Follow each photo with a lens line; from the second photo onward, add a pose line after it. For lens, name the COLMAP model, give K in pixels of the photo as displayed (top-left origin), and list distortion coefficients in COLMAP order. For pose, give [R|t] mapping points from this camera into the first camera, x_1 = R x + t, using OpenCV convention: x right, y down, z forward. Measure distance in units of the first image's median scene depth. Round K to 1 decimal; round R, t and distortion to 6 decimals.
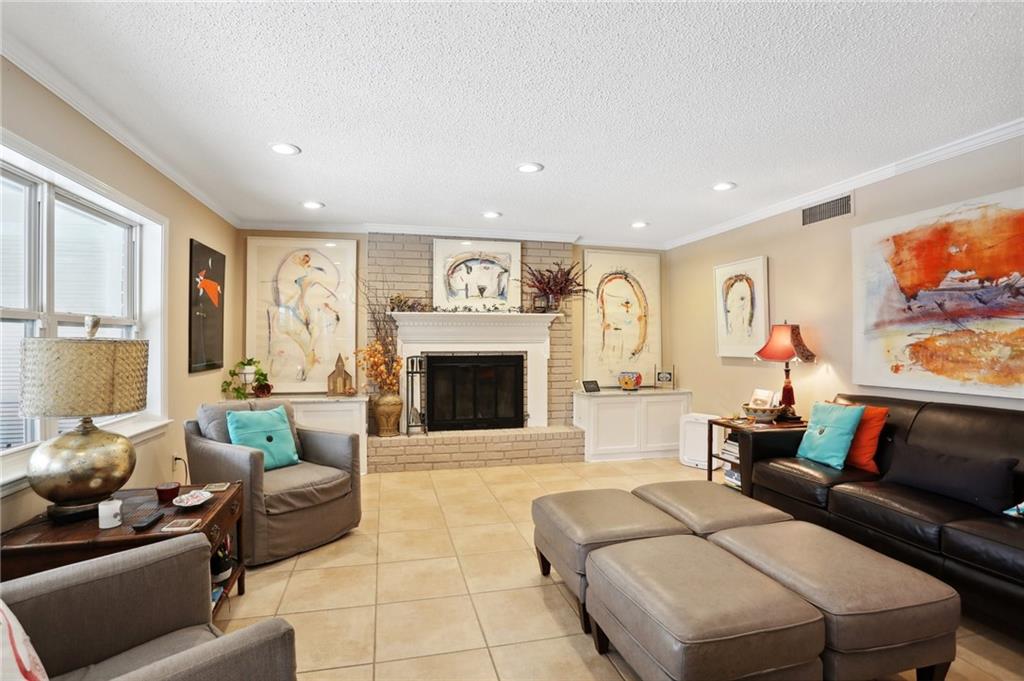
lens RADIAL K [[498.8, 0, 509.9], [0, 498.8, 335.2], [0, 0, 1]] dist [-0.040752, 0.001450]
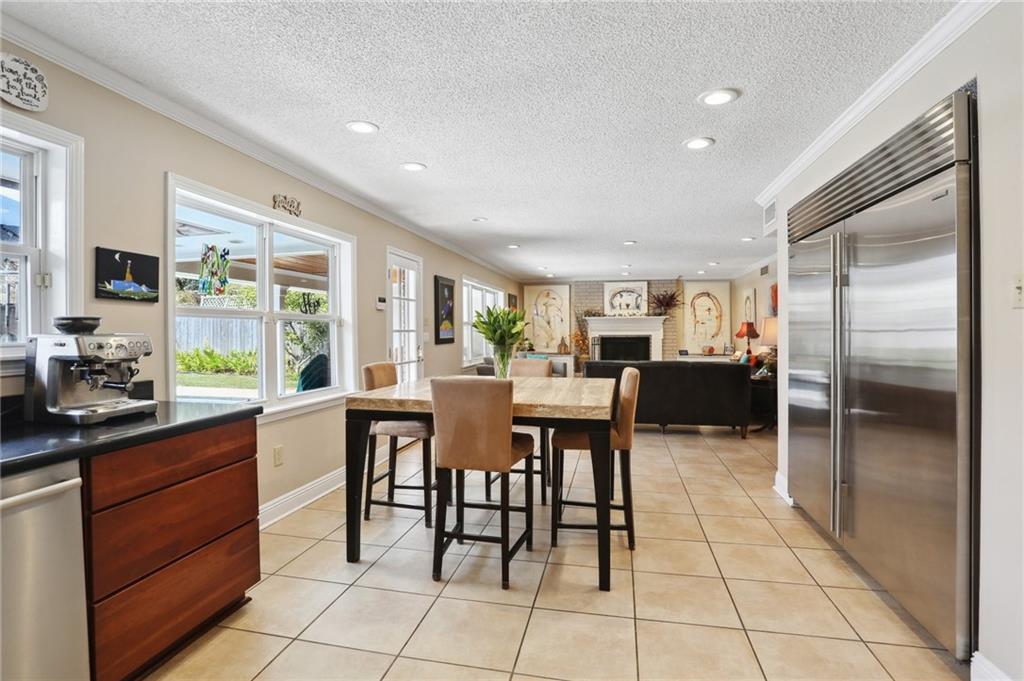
lens RADIAL K [[498.8, 0, 509.6], [0, 498.8, 334.1], [0, 0, 1]] dist [-0.040752, 0.001450]
pose [[0.898454, -0.000608, -0.439066, 0.416740], [0.008616, 0.999831, 0.016247, -0.009712], [0.438982, -0.018380, 0.898308, -1.093016]]
